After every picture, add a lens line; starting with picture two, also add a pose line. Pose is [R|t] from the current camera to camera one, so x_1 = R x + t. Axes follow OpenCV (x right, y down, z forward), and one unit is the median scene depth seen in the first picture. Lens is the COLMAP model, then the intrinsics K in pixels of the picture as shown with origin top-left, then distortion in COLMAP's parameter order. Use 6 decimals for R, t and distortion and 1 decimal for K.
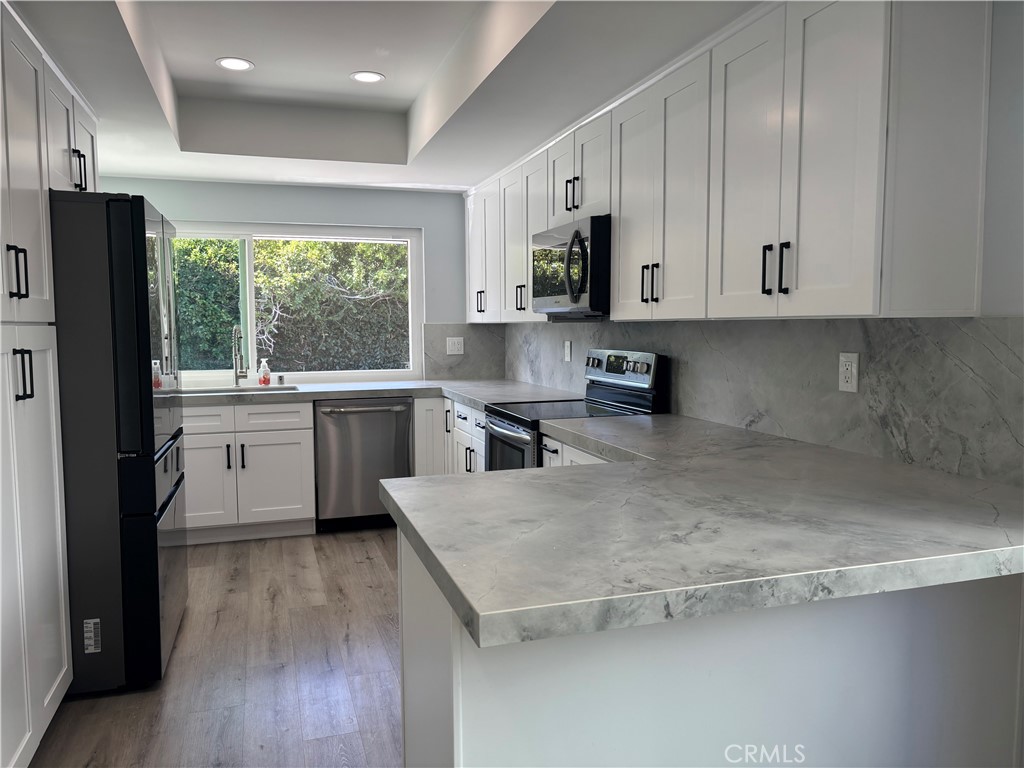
lens RADIAL K [[774.0, 0, 510.7], [0, 774.0, 386.6], [0, 0, 1]] dist [0.034927, -0.008636]
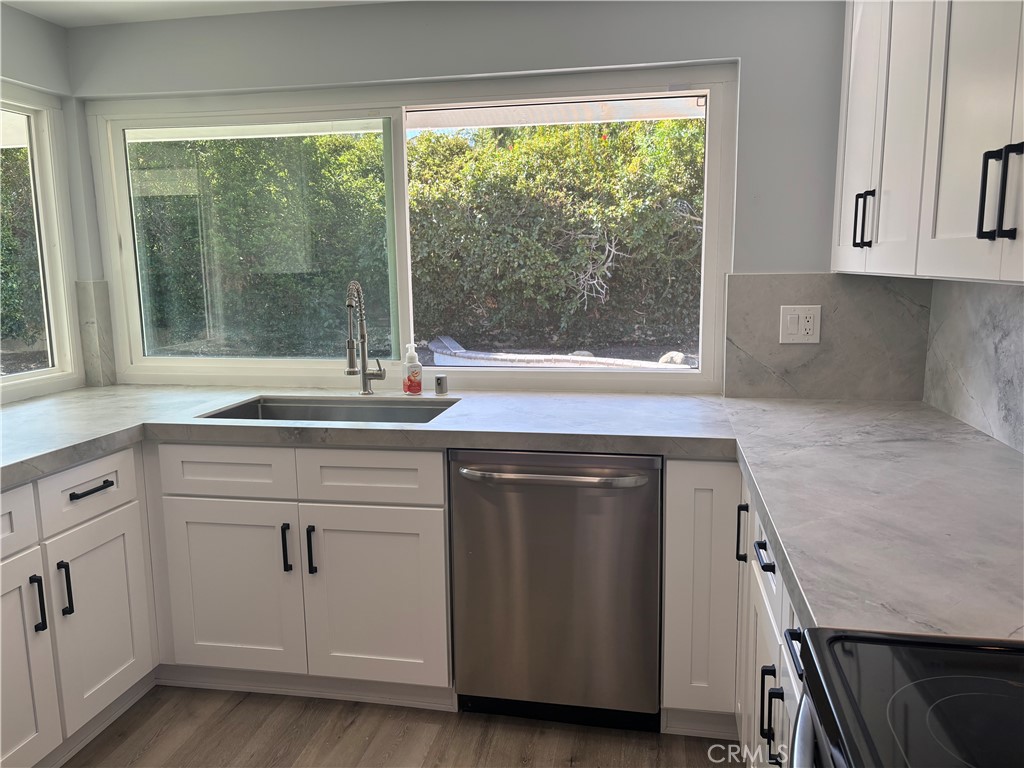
lens RADIAL K [[774.0, 0, 510.7], [0, 774.0, 386.6], [0, 0, 1]] dist [0.034927, -0.008636]
pose [[0.875449, 0.067568, -0.478564, -0.000237], [-0.028525, 0.995677, 0.088398, -0.024959], [0.482468, -0.063737, 0.873592, 0.253110]]
